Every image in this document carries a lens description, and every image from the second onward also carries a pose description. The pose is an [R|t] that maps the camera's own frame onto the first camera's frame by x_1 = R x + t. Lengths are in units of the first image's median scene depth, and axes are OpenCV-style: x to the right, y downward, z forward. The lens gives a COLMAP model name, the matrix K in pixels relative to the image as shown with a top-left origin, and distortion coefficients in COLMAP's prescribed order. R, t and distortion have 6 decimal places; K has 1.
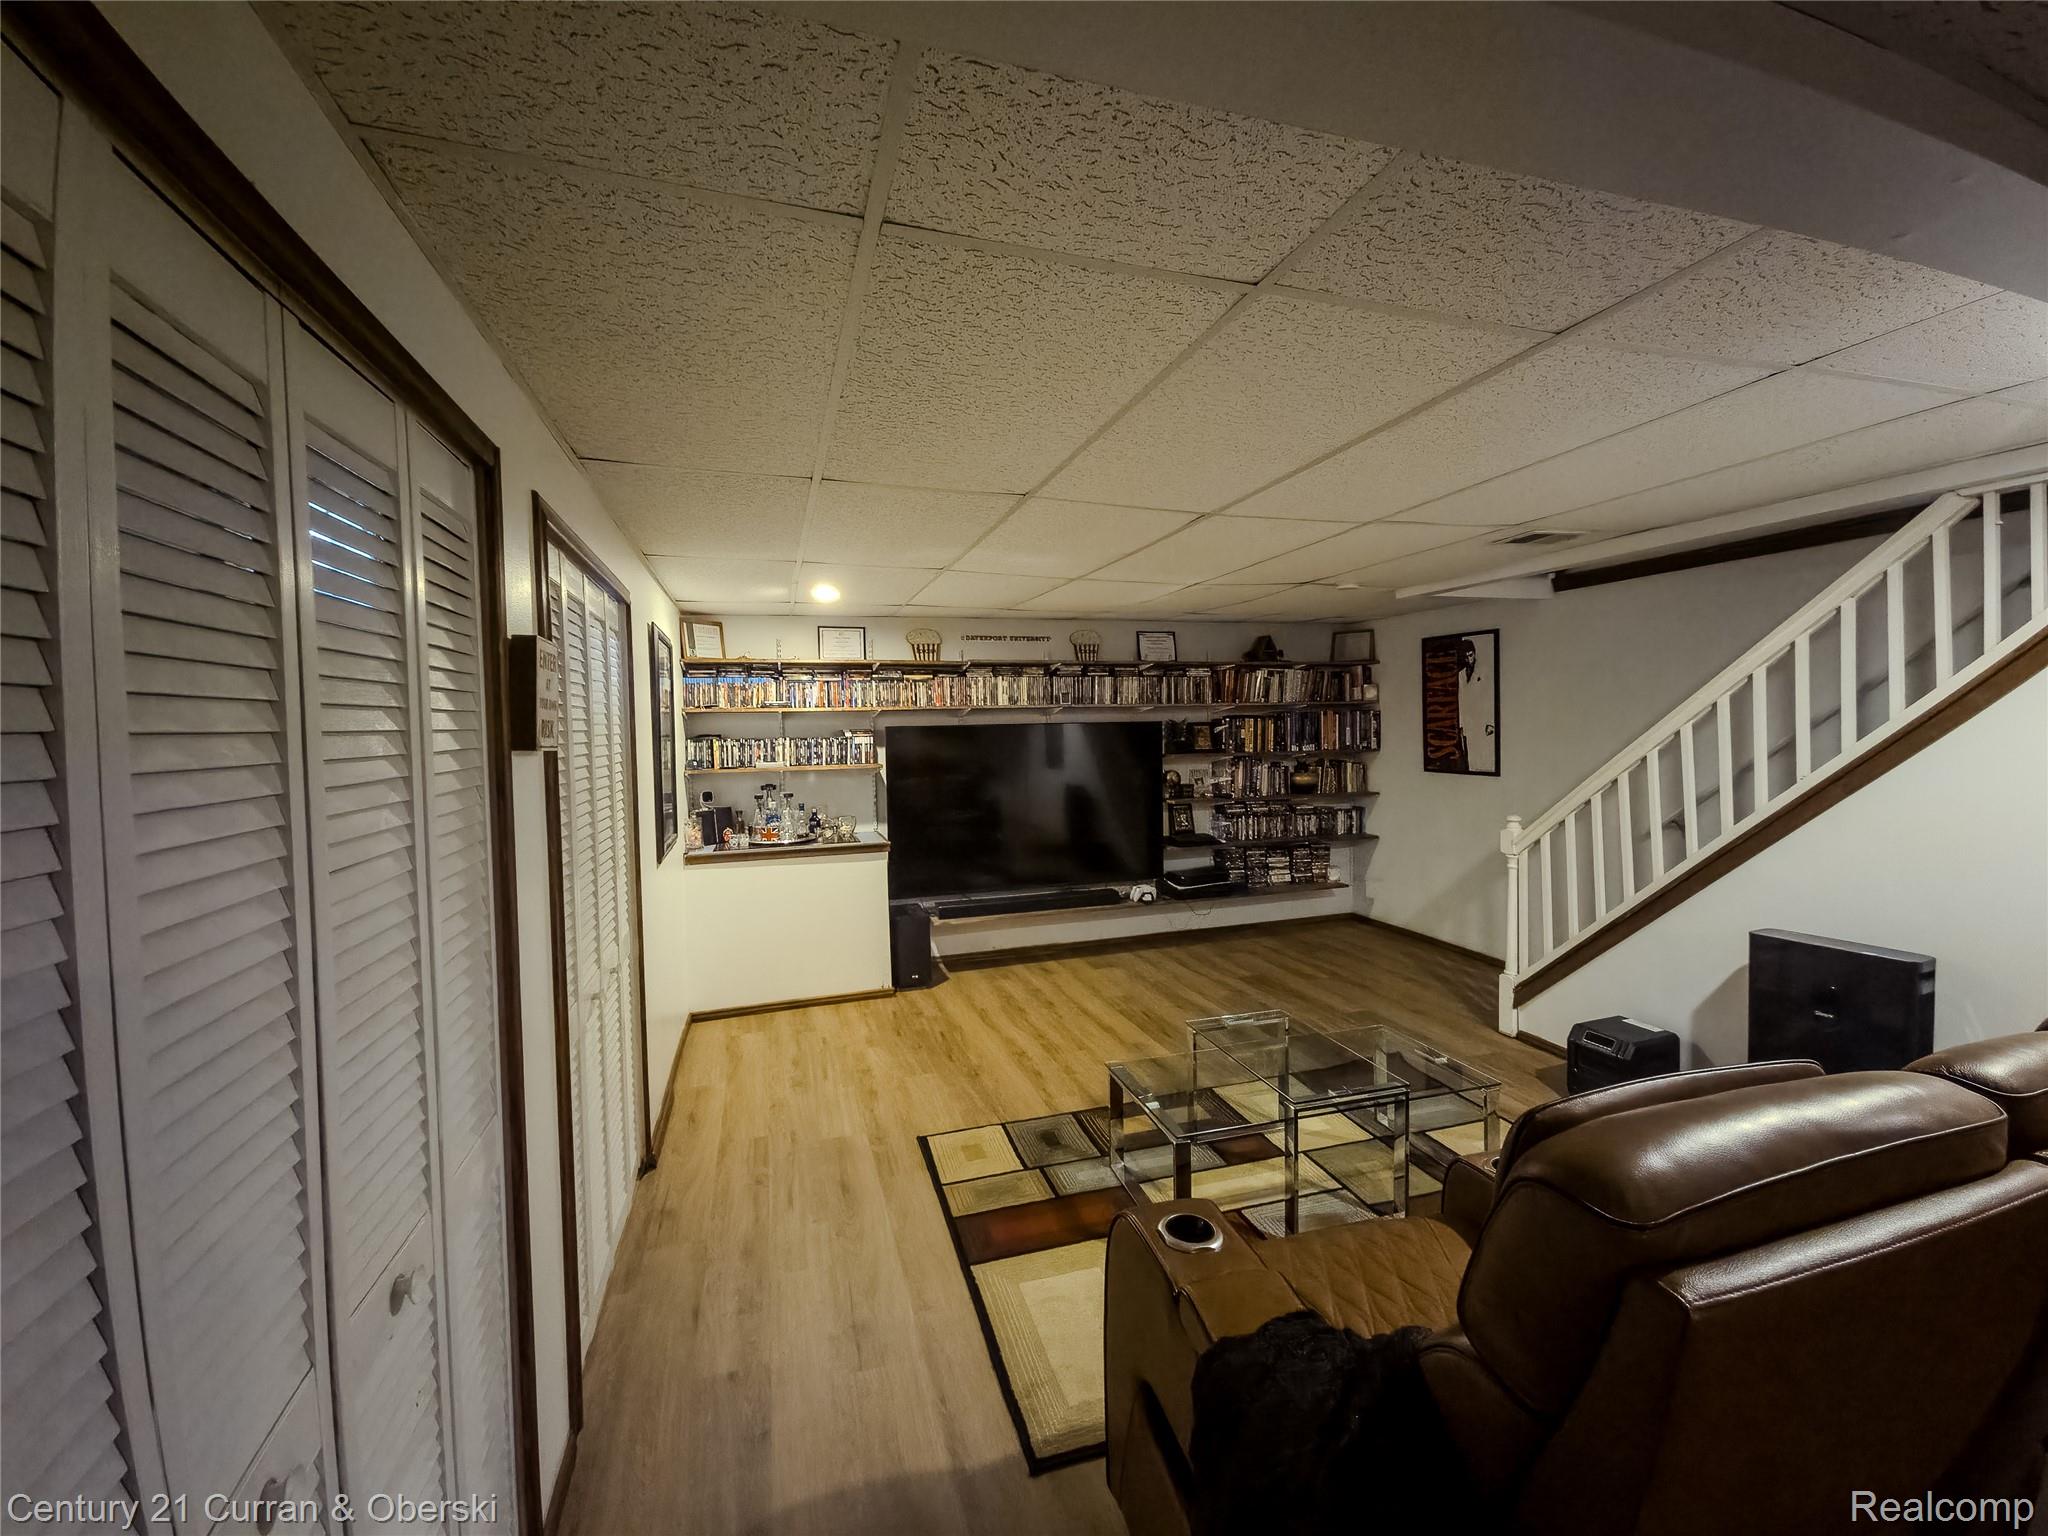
lens RADIAL K [[834.1, 0, 1028.6], [0, 834.1, 757.4], [0, 0, 1]] dist [0.000643, -0.001200]
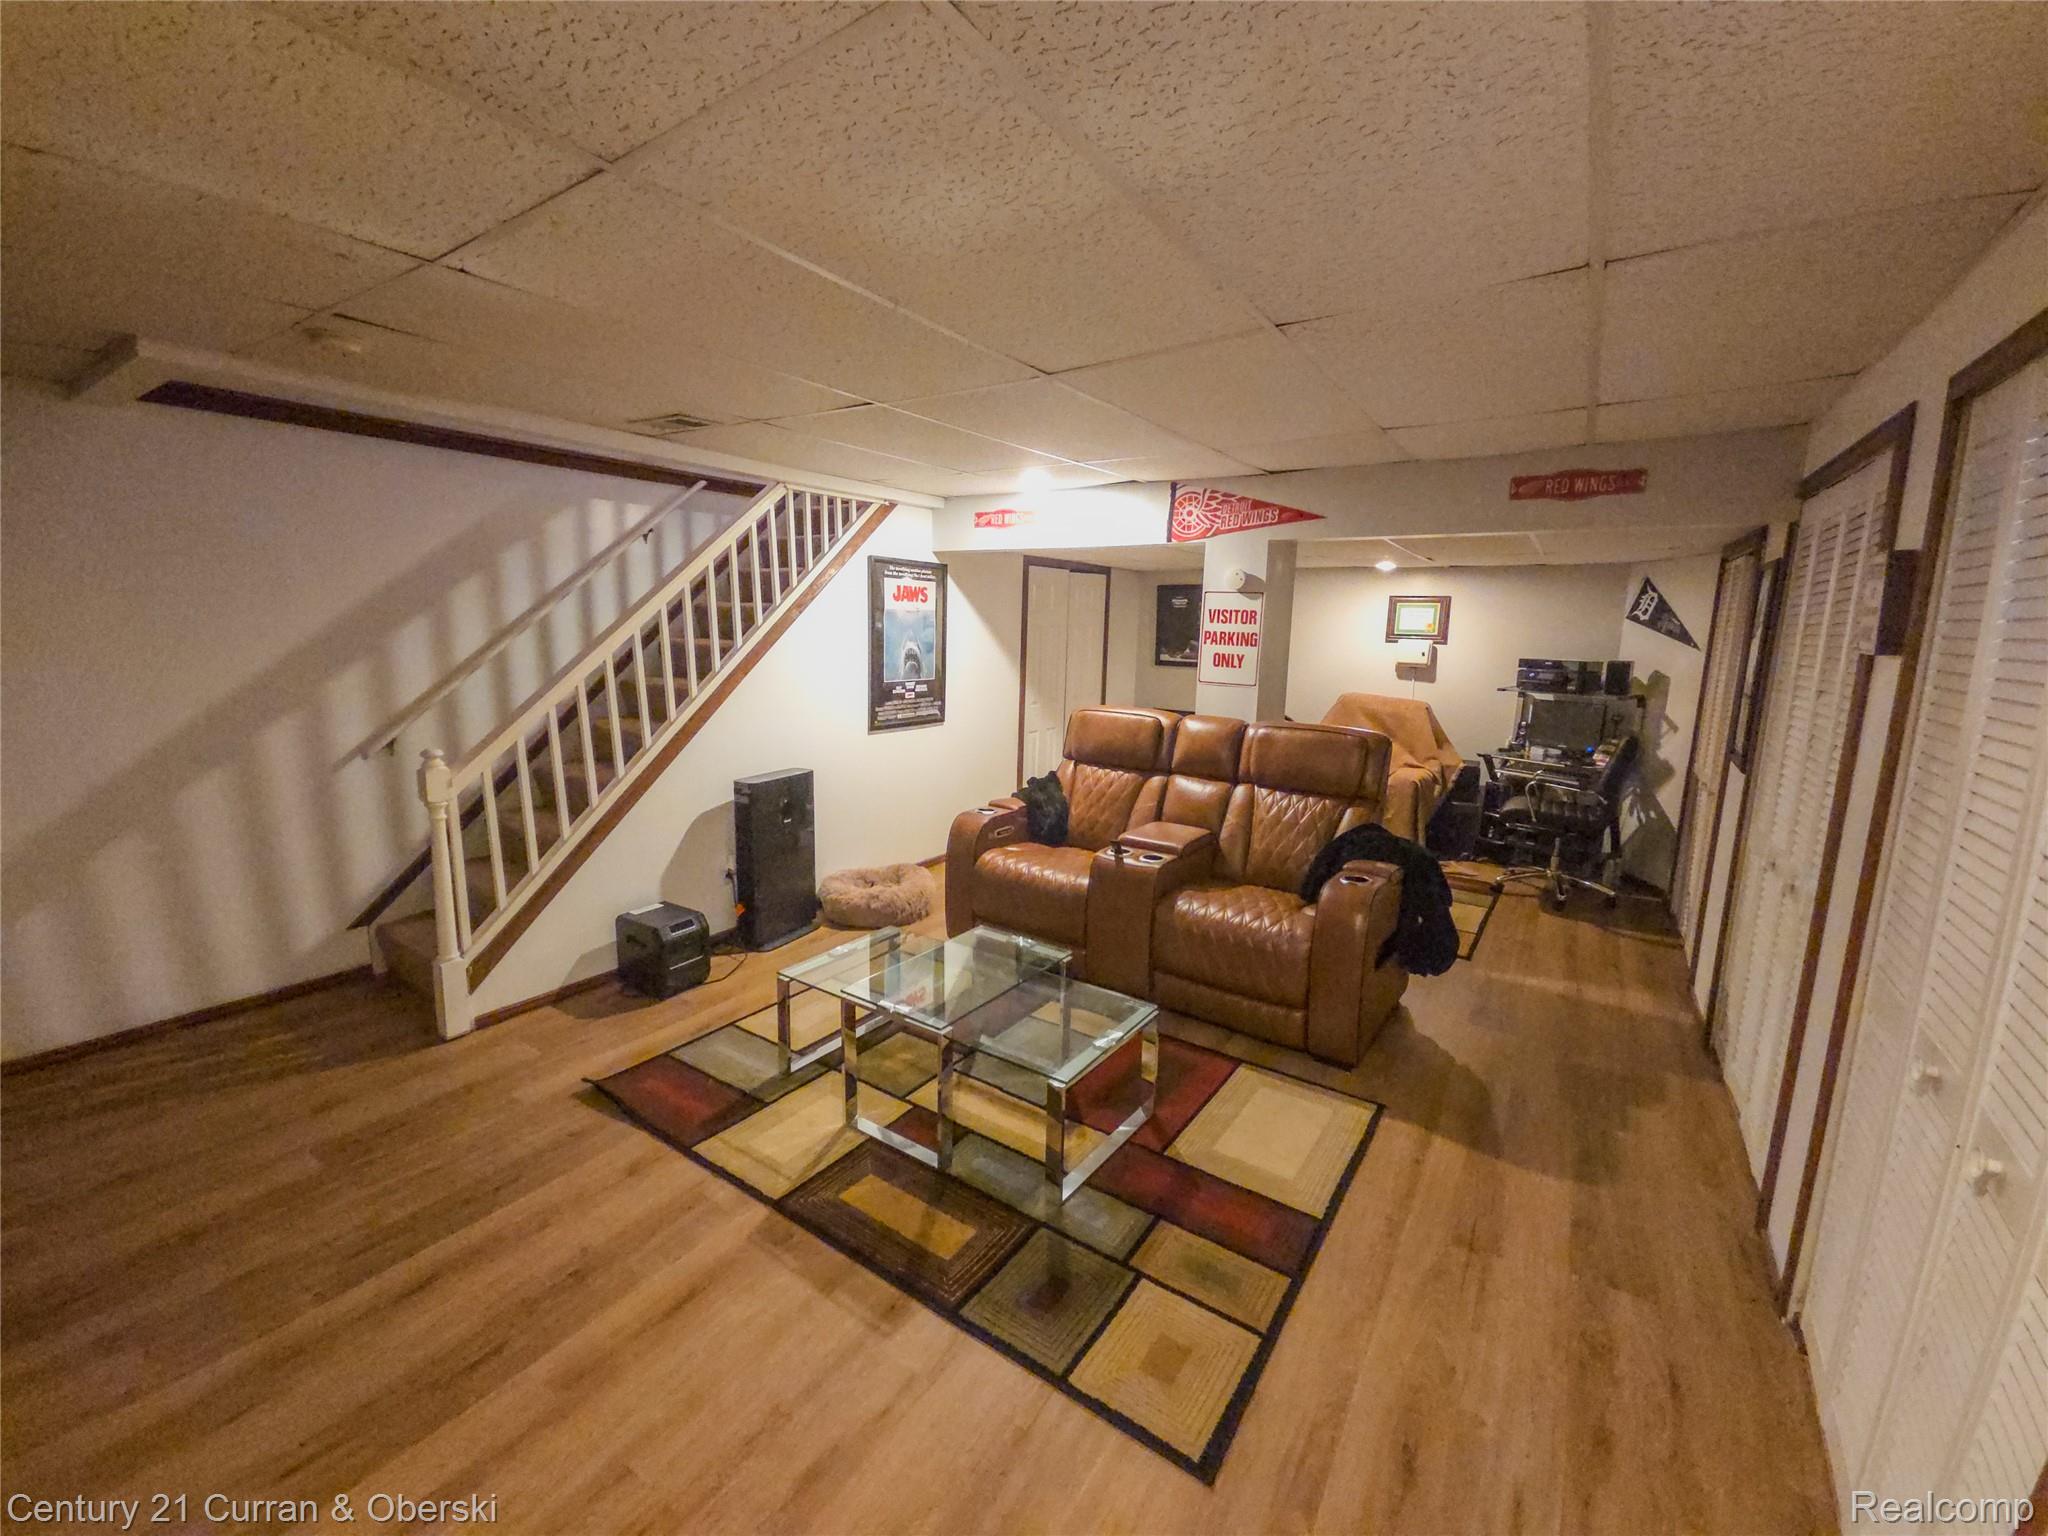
lens RADIAL K [[834.1, 0, 1012.8], [0, 834.1, 761.3], [0, 0, 1]] dist [0.000643, -0.001200]
pose [[-0.621406, -0.119550, 0.774315, -0.416868], [0.022345, 0.985184, 0.170040, -0.046120], [-0.783170, 0.122966, -0.609527, 1.436842]]
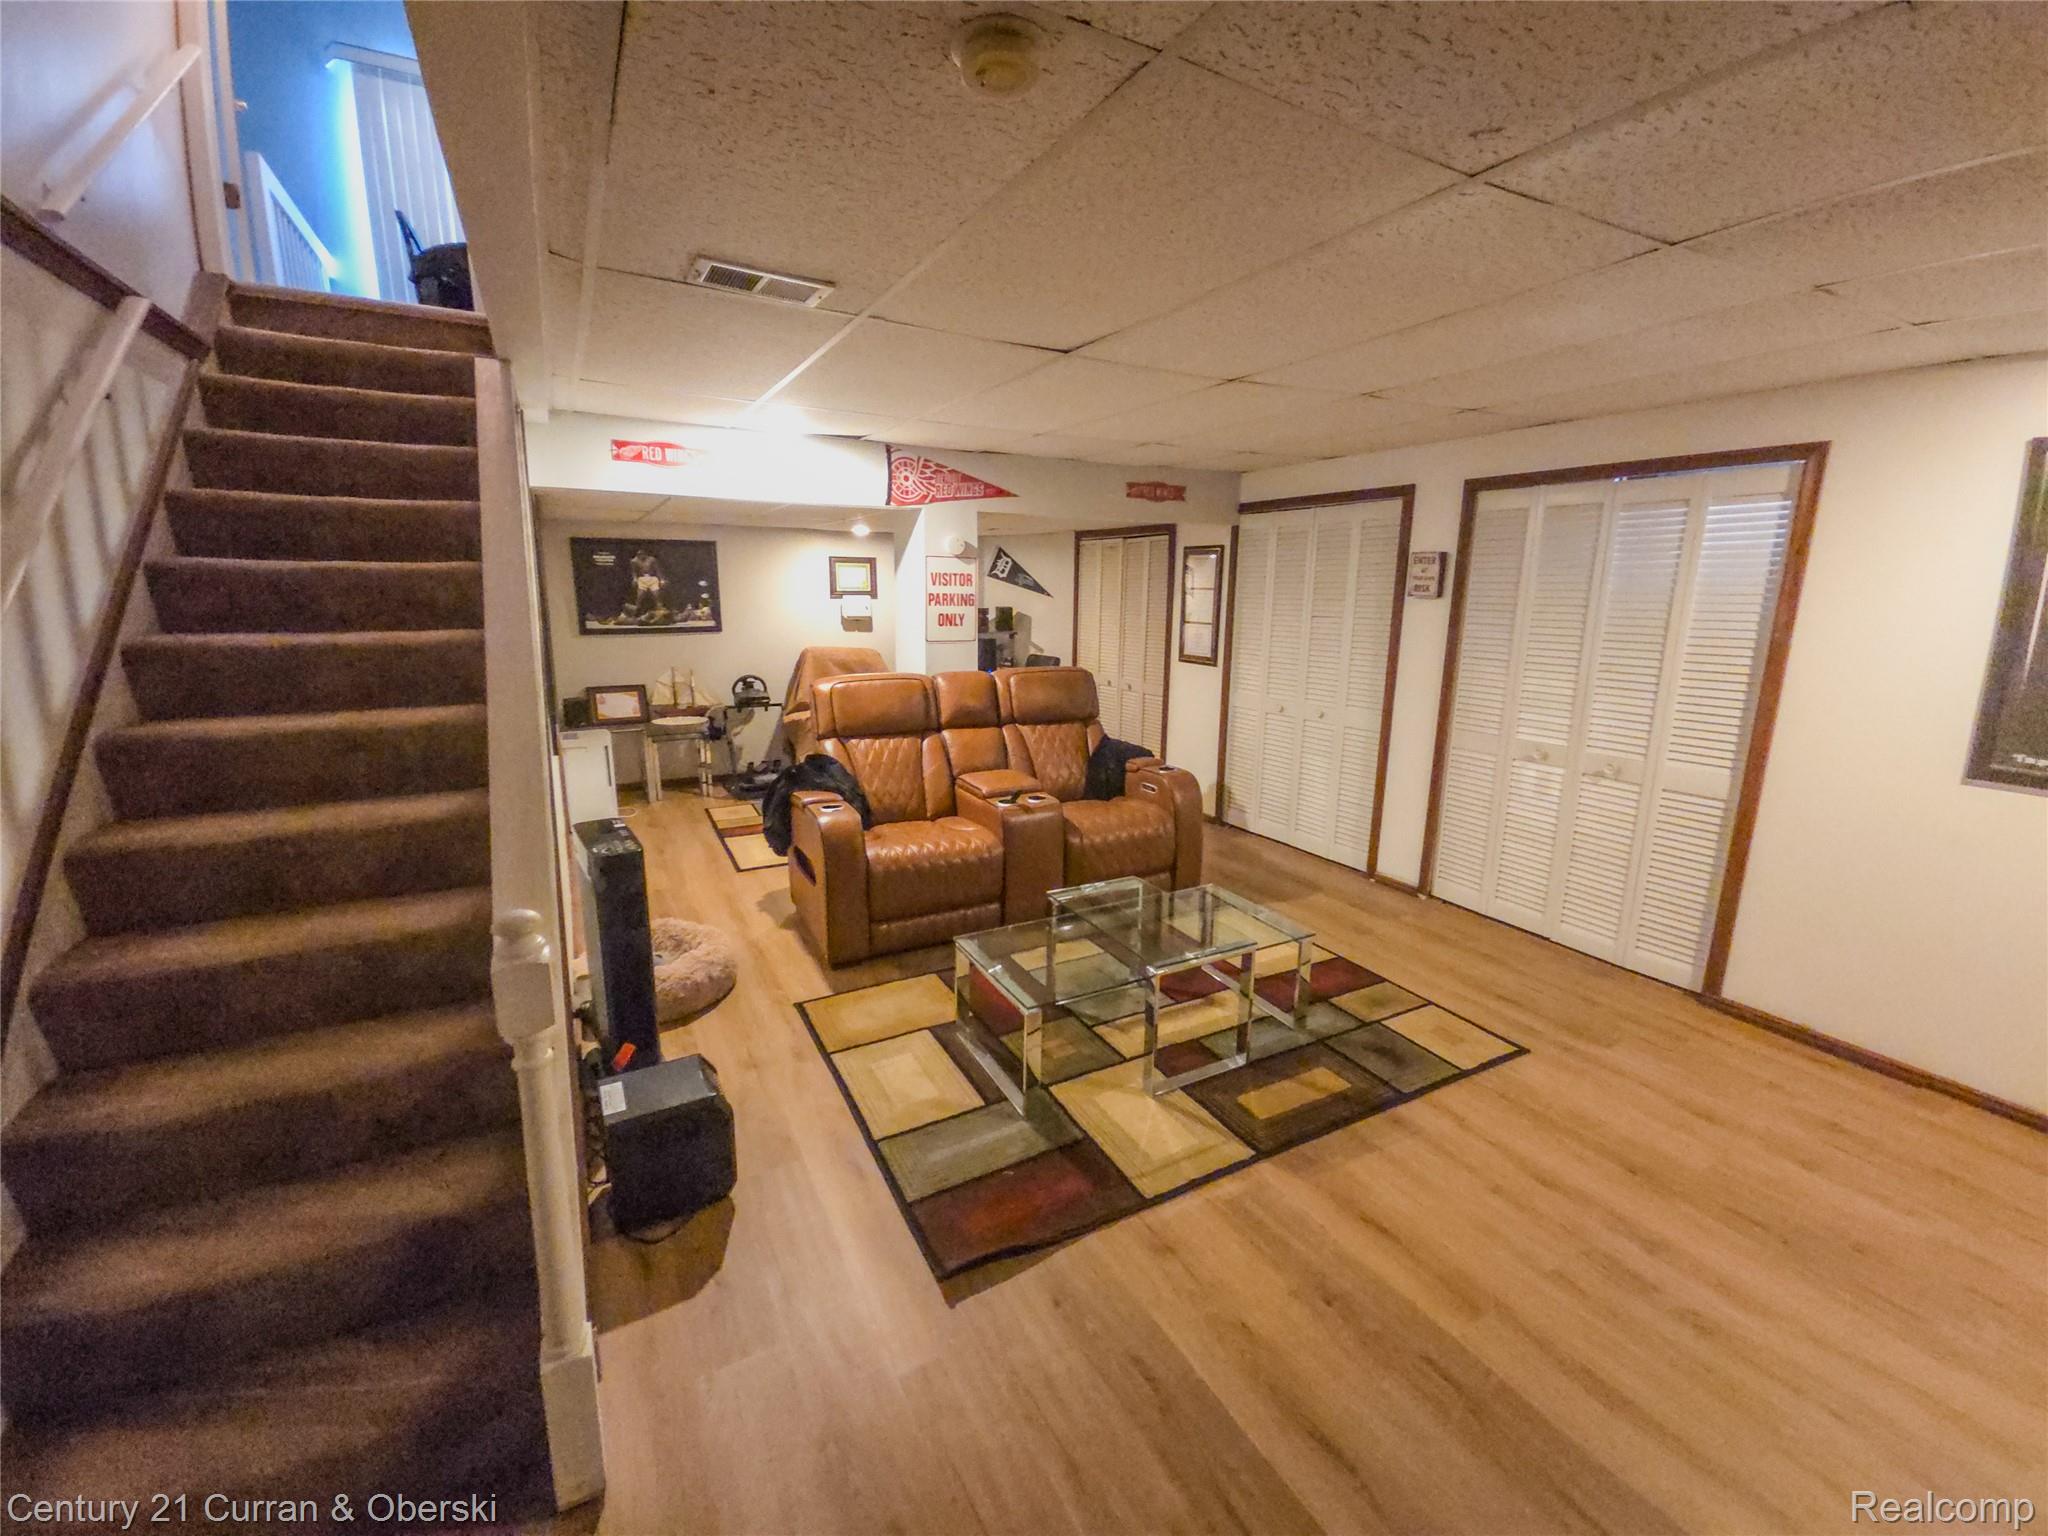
lens RADIAL K [[834.1, 0, 1023.0], [0, 834.1, 763.2], [0, 0, 1]] dist [0.000643, -0.001200]
pose [[-0.980963, 0.056878, -0.185676, 0.607384], [0.009654, 0.969246, 0.245905, -0.086371], [0.193953, 0.239432, -0.951344, 1.817261]]
